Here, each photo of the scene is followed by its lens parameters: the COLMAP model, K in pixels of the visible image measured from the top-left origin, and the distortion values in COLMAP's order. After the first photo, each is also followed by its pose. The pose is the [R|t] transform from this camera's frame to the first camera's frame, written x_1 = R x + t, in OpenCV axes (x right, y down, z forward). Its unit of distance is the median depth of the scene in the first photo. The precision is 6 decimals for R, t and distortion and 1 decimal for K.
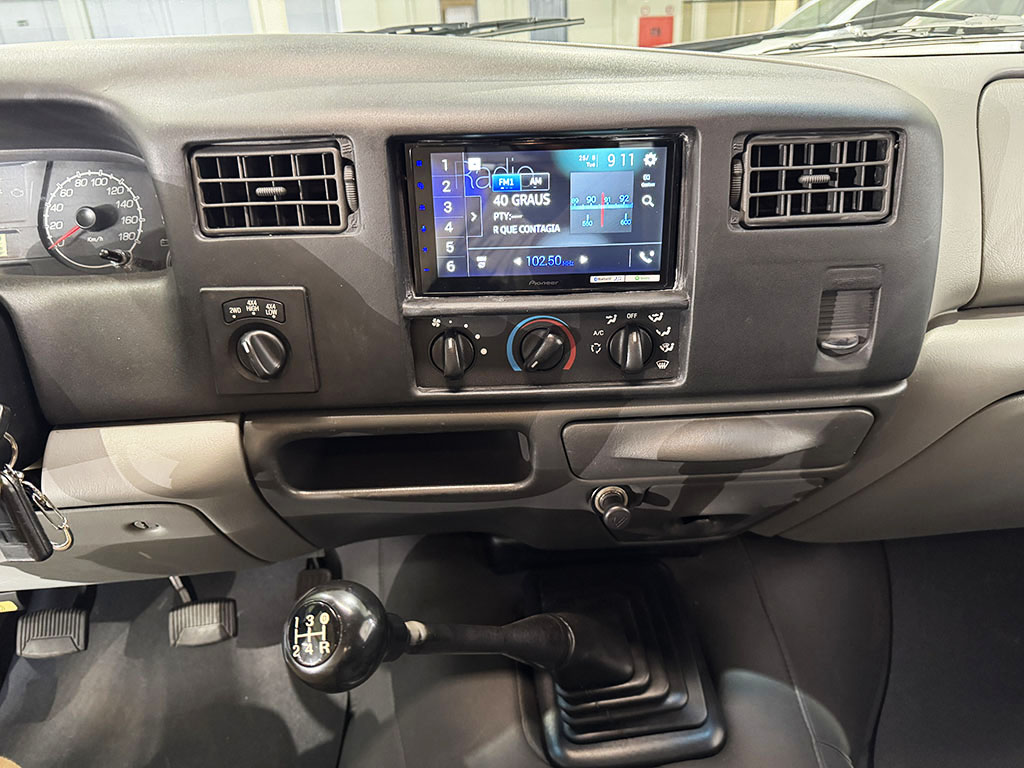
lens RADIAL K [[721.2, 0, 512.0], [0, 721.2, 384.0], [0, 0, 1]] dist [0.105086, -0.180532]
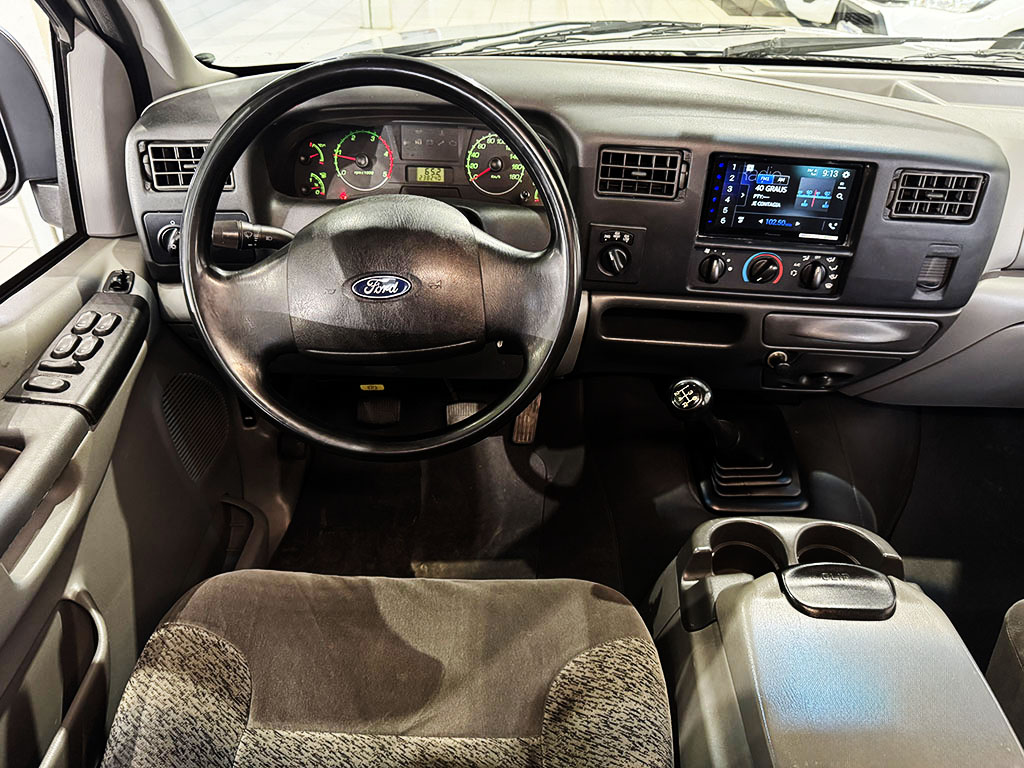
lens RADIAL K [[721.2, 0, 512.0], [0, 721.2, 384.0], [0, 0, 1]] dist [0.105086, -0.180532]
pose [[0.993260, 0.109454, -0.038135, -0.510774], [-0.100984, 0.978692, 0.178788, -0.037376], [0.056891, -0.173732, 0.983148, -0.931367]]
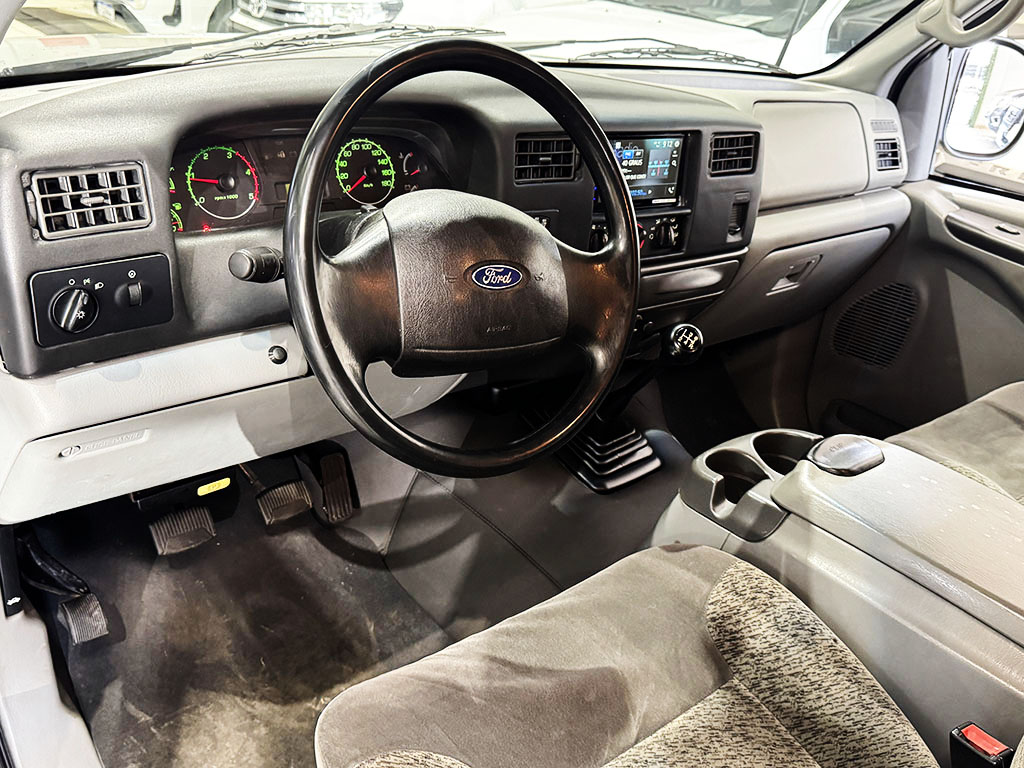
lens RADIAL K [[919.9, 0, 509.5], [0, 919.9, 380.9], [0, 0, 1]] dist [0.119674, -0.170659]
pose [[0.800043, -0.135661, 0.584404, -1.867533], [0.120814, 0.990574, 0.064554, 0.142514], [-0.587653, 0.018958, 0.808891, -0.888461]]
